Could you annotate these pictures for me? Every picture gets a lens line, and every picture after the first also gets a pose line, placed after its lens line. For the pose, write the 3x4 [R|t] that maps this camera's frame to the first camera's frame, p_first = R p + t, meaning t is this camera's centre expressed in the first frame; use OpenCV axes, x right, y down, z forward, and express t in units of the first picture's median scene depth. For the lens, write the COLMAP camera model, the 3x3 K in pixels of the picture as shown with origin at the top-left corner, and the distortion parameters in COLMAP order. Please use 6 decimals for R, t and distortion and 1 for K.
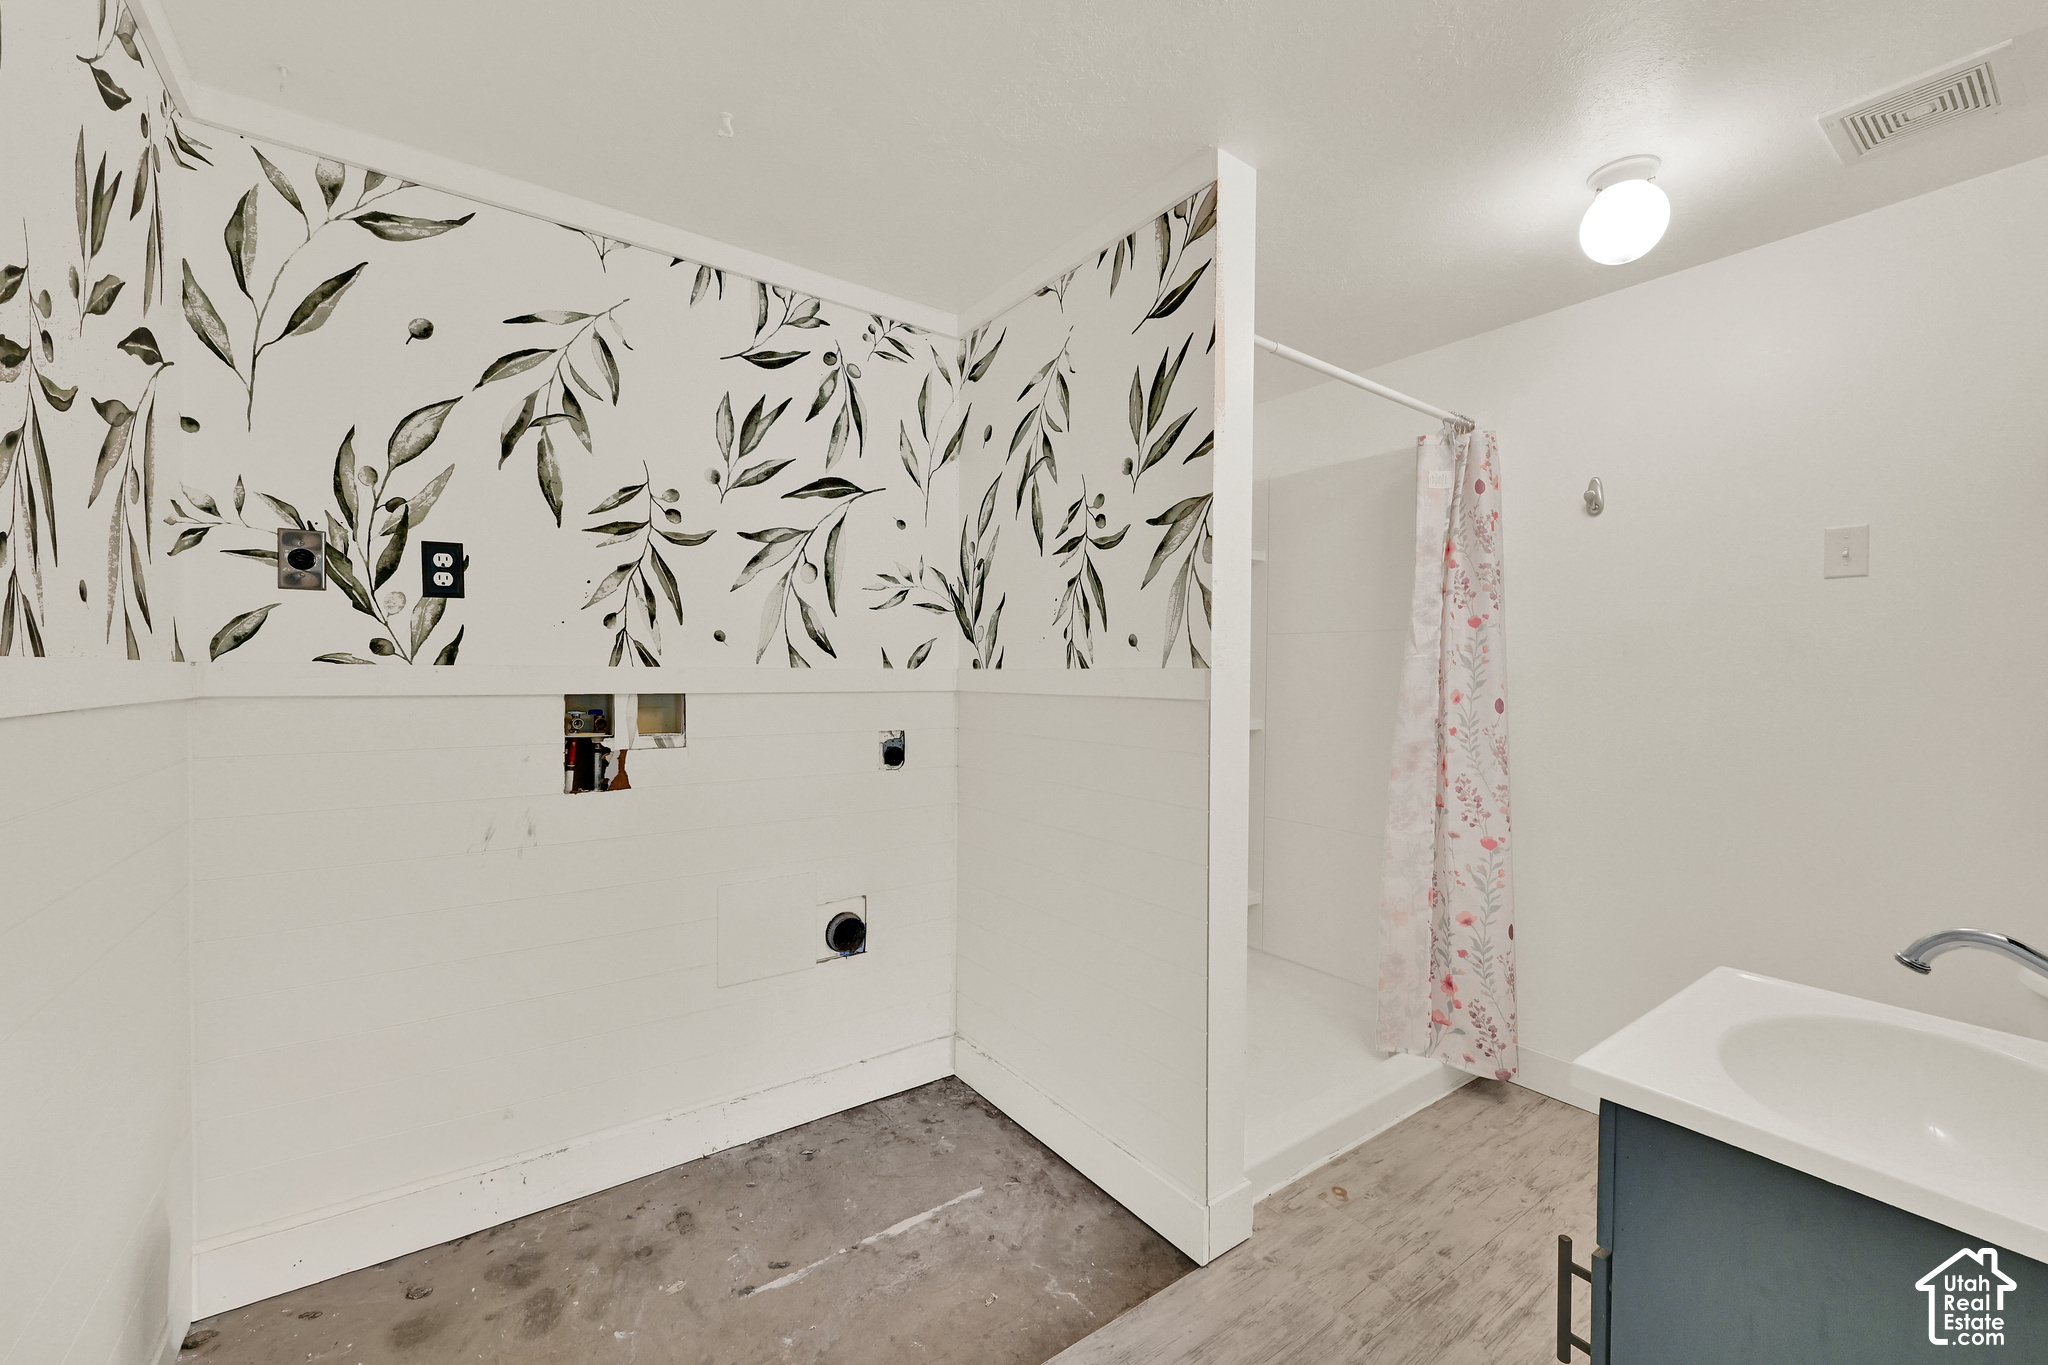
lens RADIAL K [[802.1, 0, 1020.4], [0, 802.1, 678.8], [0, 0, 1]] dist [-0.000410, 0.000470]
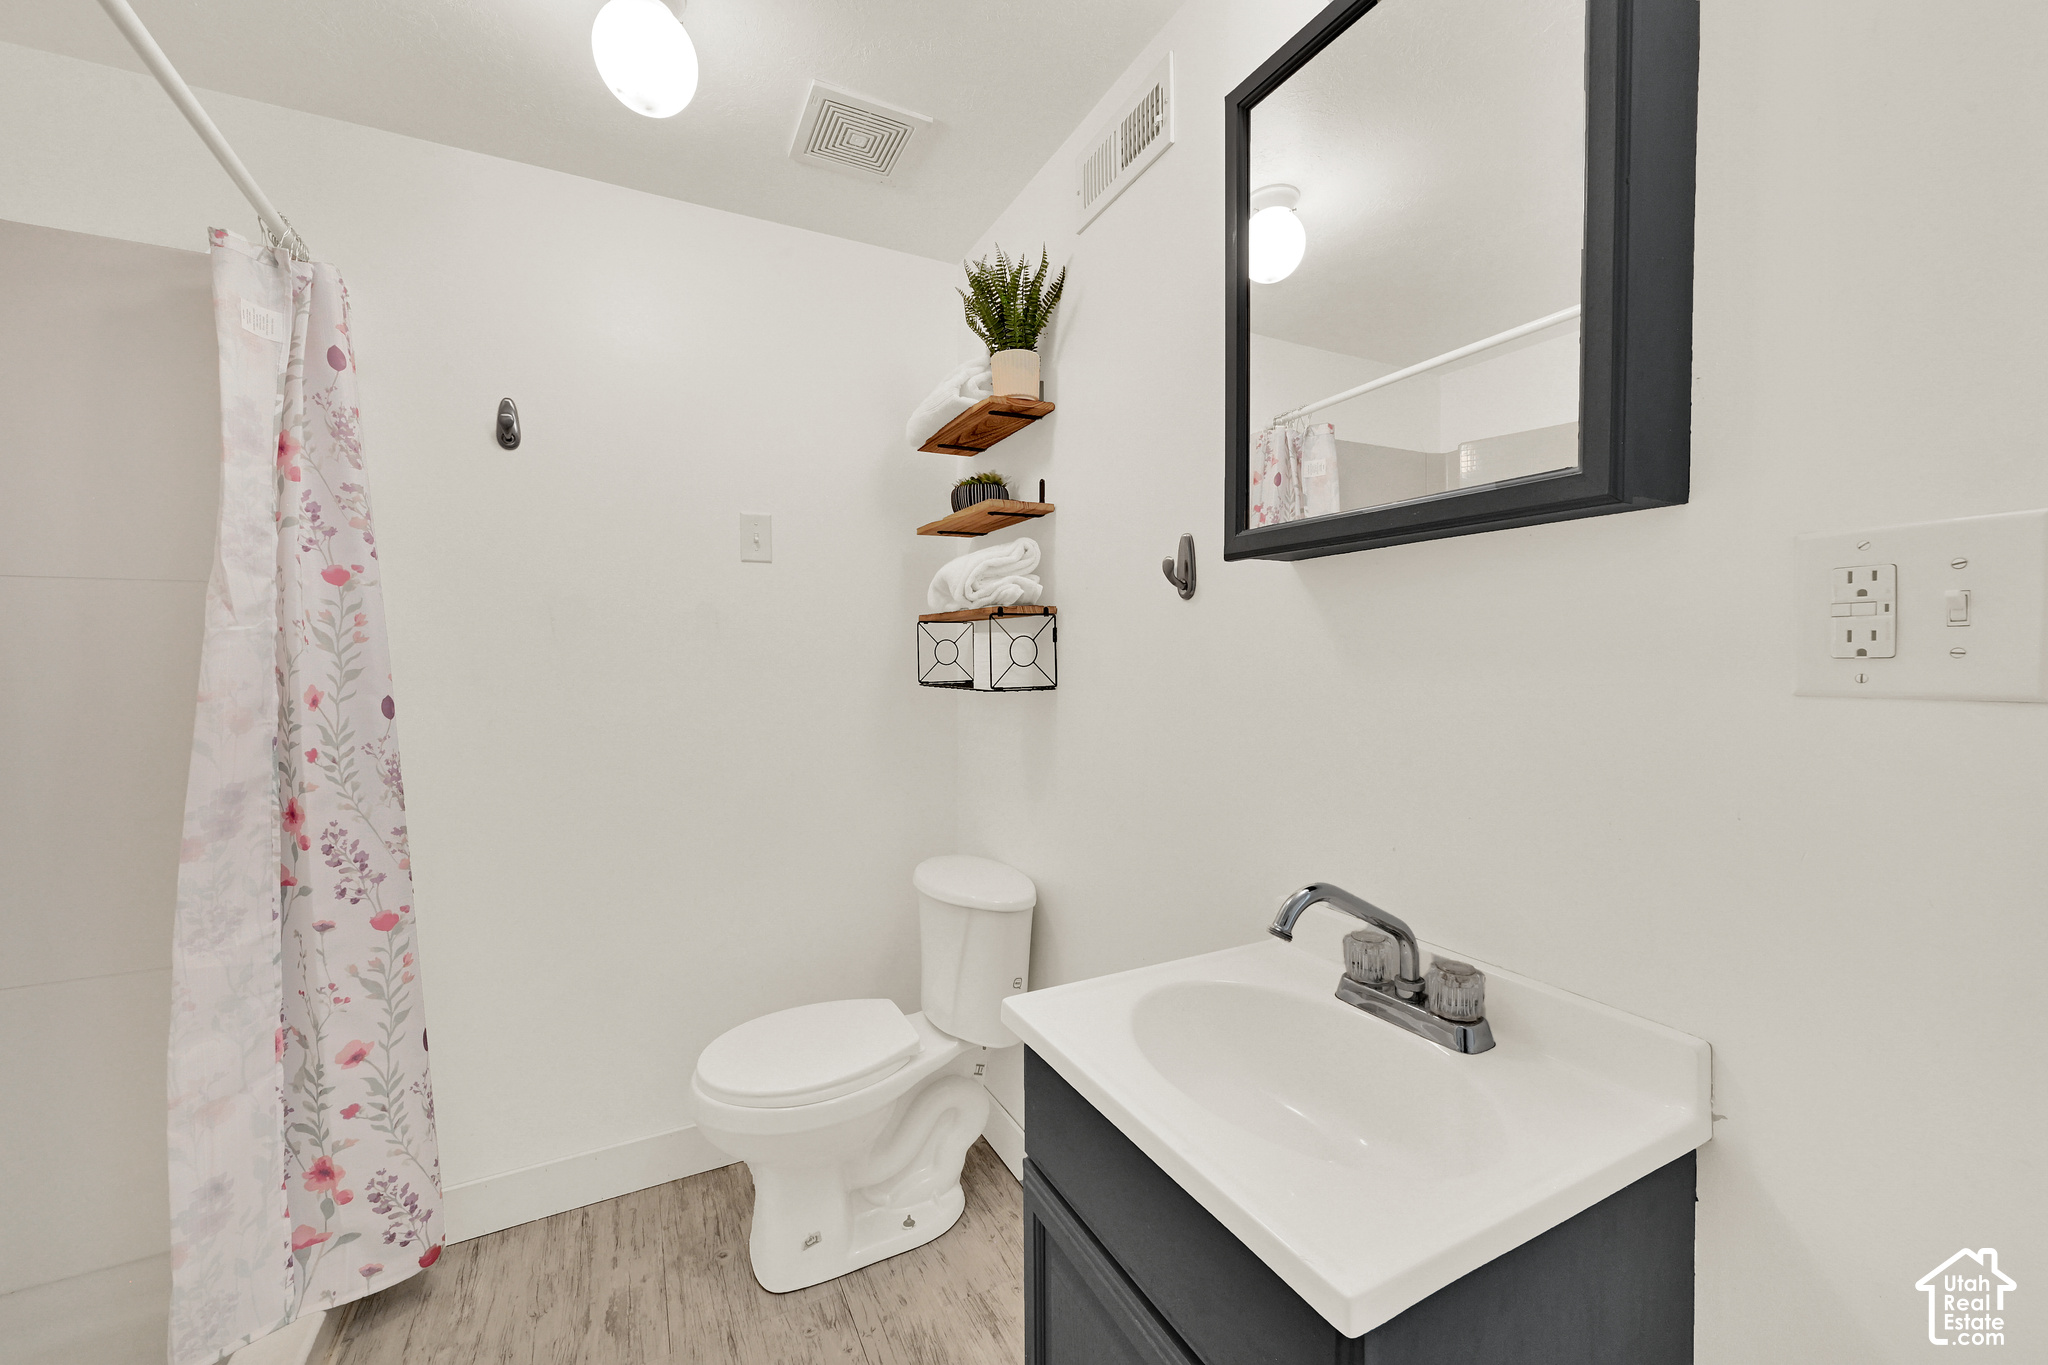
lens RADIAL K [[802.1, 0, 1029.2], [0, 802.1, 677.0], [0, 0, 1]] dist [-0.000410, 0.000470]
pose [[0.145742, -0.034379, 0.988725, 0.026949], [0.019602, 0.999300, 0.031858, -0.001694], [-0.989128, 0.014738, 0.146314, 0.379792]]
